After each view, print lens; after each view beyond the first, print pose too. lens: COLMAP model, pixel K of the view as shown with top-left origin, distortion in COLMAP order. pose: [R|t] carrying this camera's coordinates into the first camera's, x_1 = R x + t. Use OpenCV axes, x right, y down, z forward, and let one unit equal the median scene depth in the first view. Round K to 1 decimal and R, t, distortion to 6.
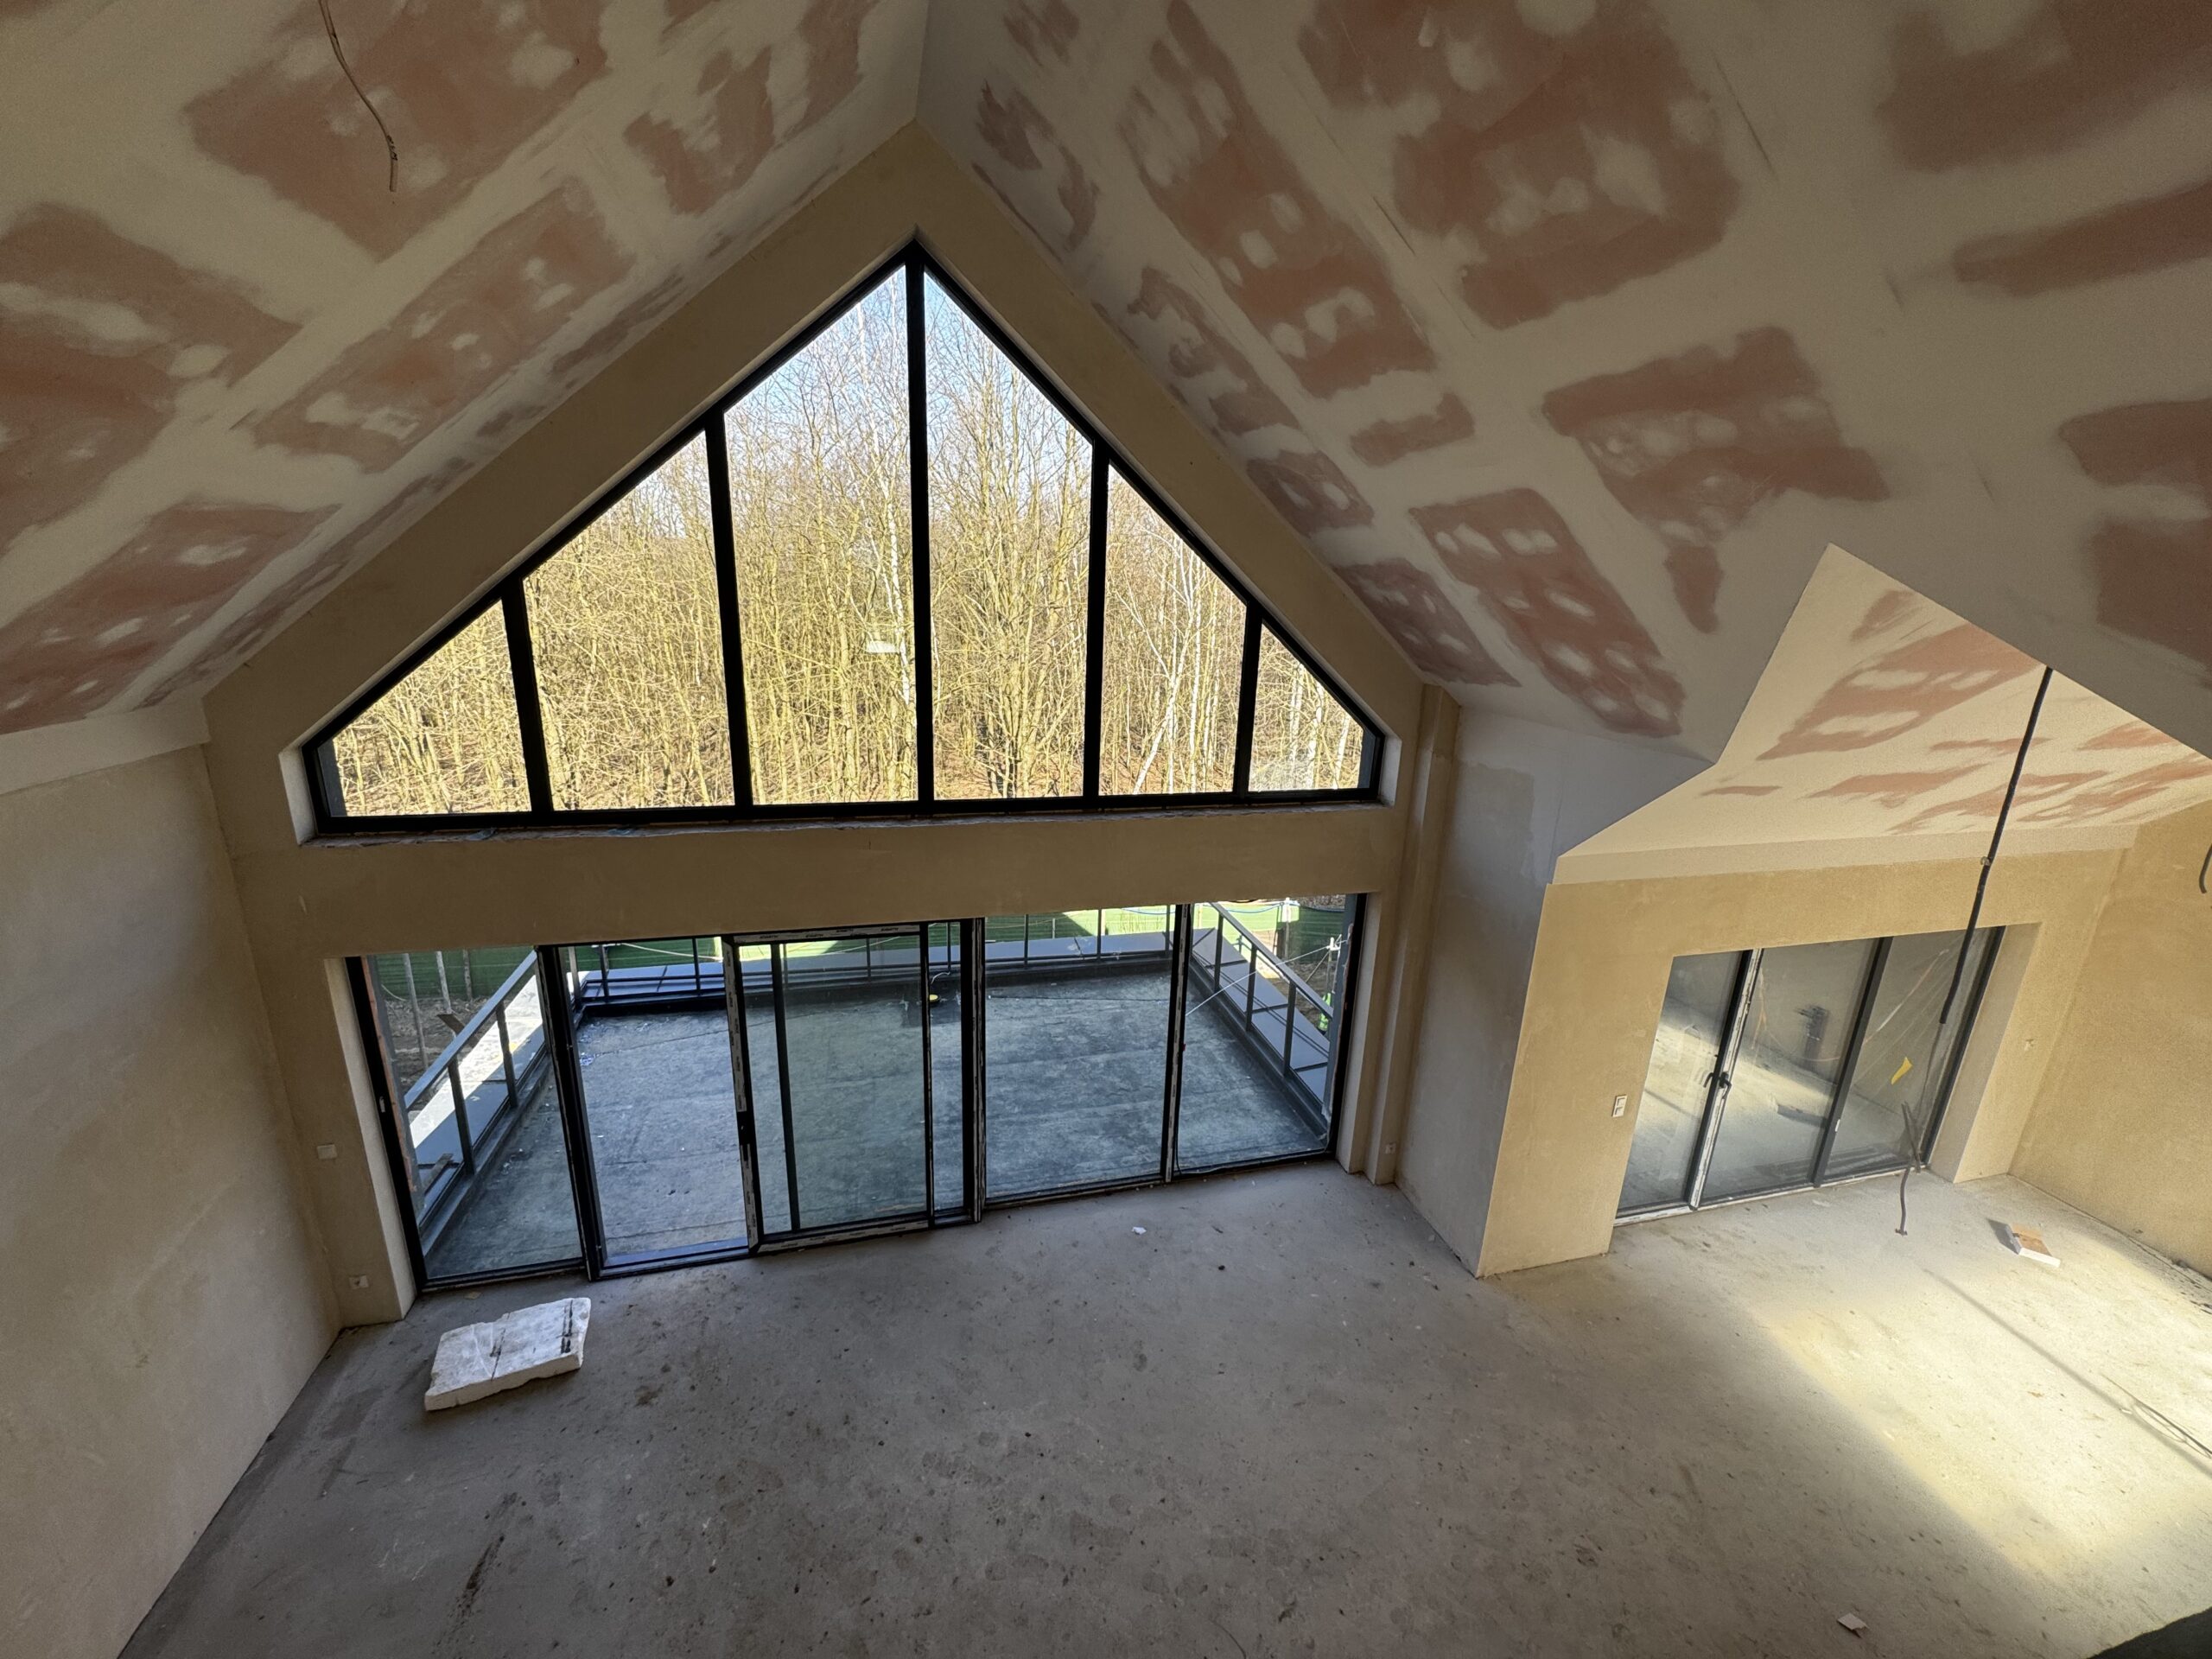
lens RADIAL K [[883.3, 0, 1109.7], [0, 883.3, 829.8], [0, 0, 1]] dist [-0.001188, 0.000054]
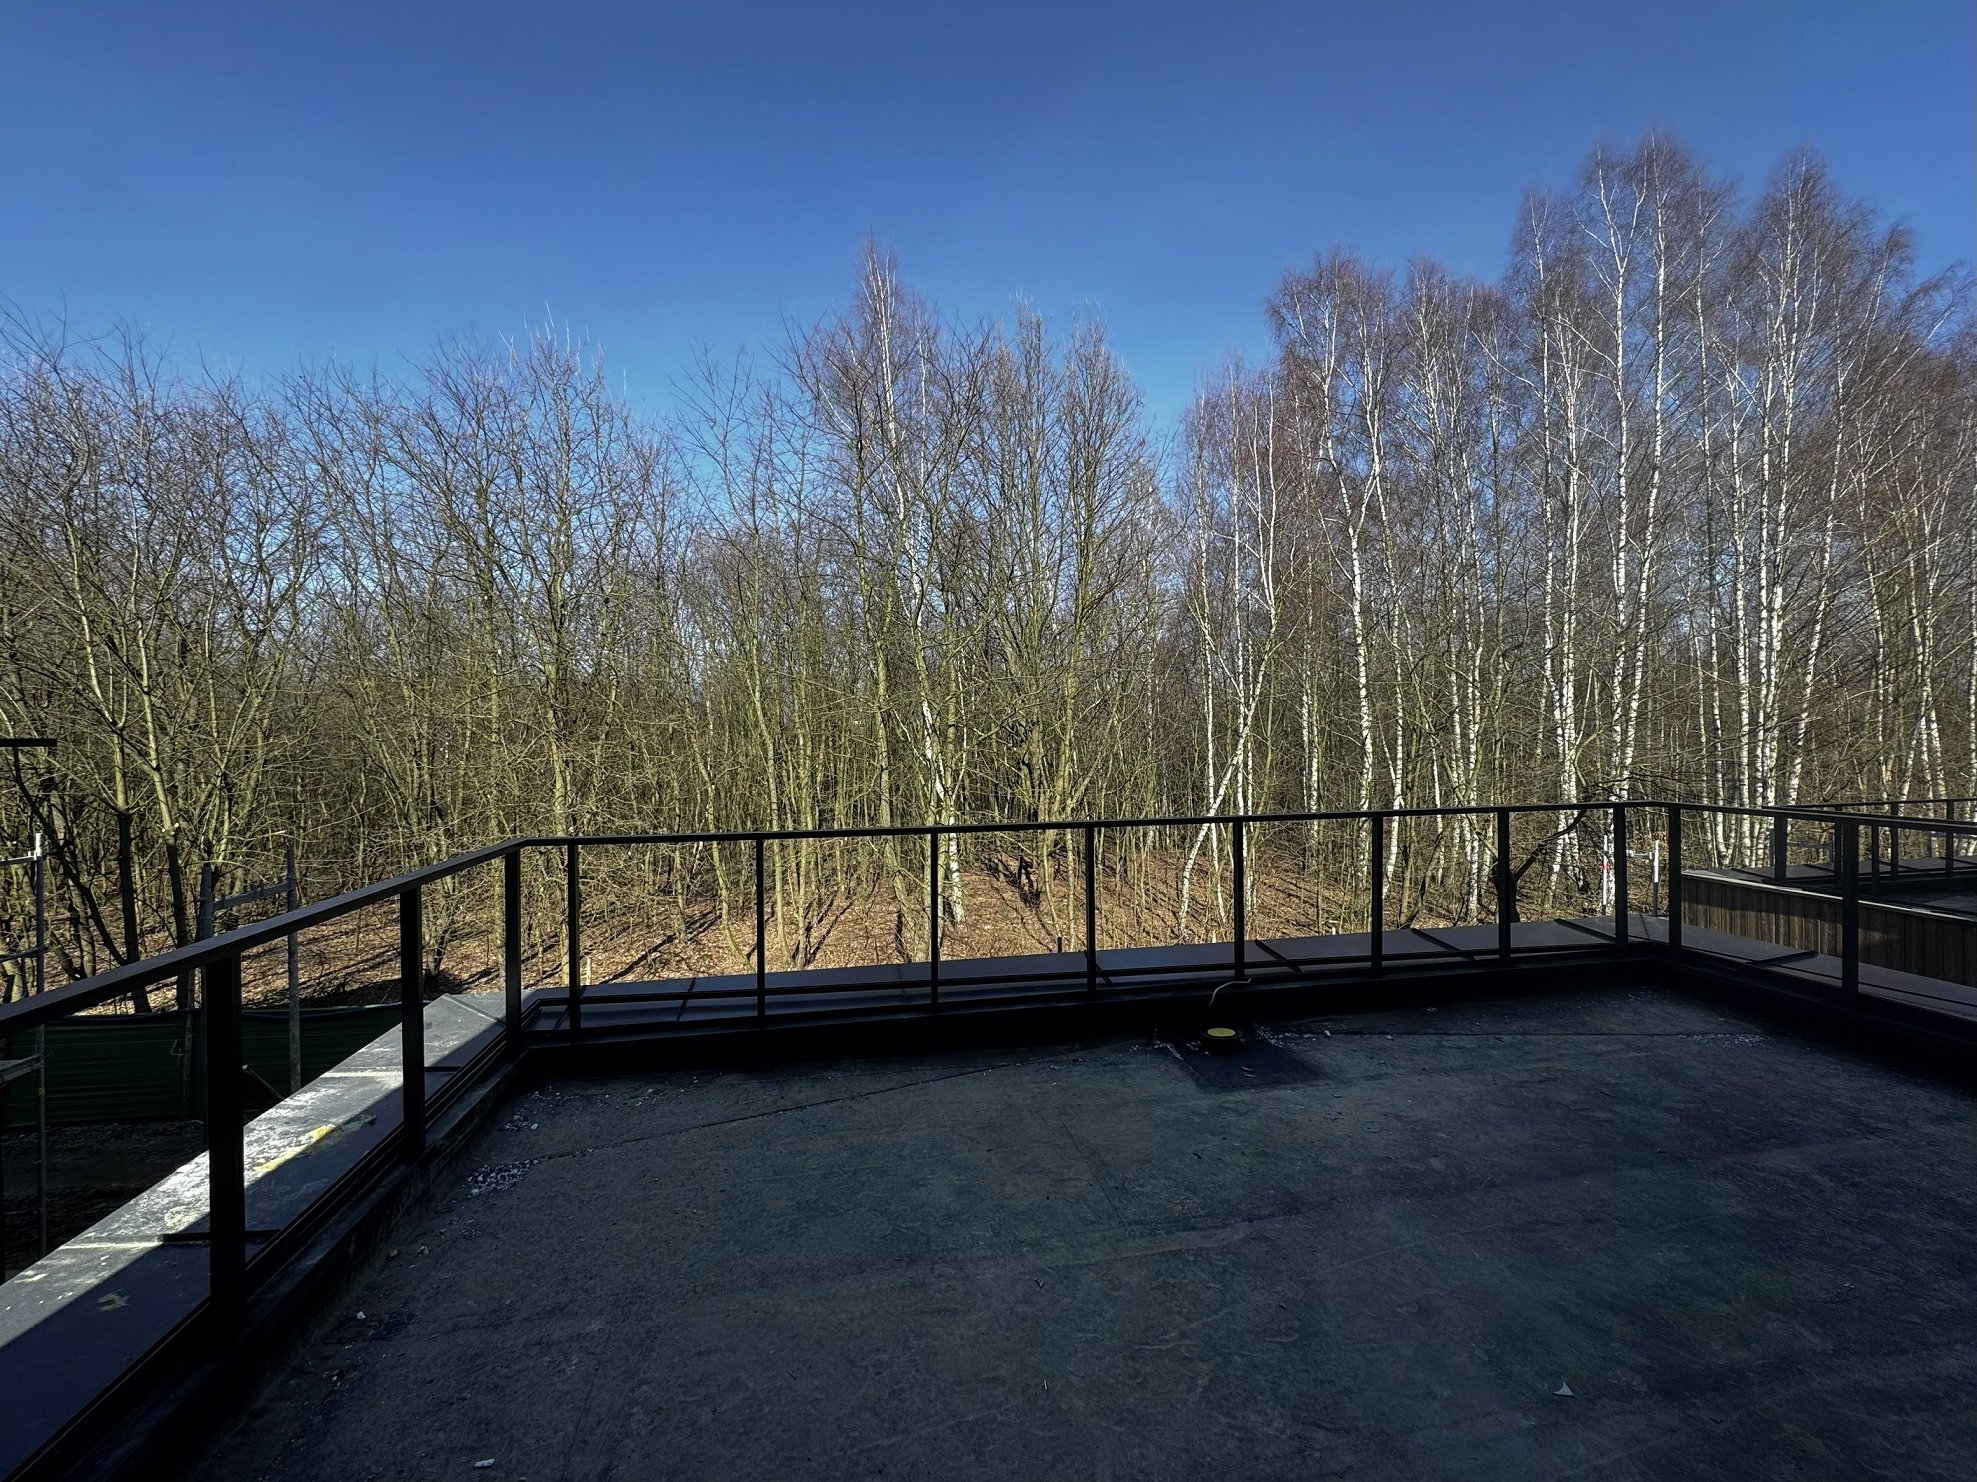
lens RADIAL K [[798.1, 0, 988.5], [0, 798.1, 741.0], [0, 0, 1]] dist [-0.000221, 0.000011]
pose [[0.995876, -0.048928, -0.076404, -0.547640], [0.027296, 0.964684, -0.261991, 0.279984], [0.086525, 0.258825, 0.962041, 1.007669]]
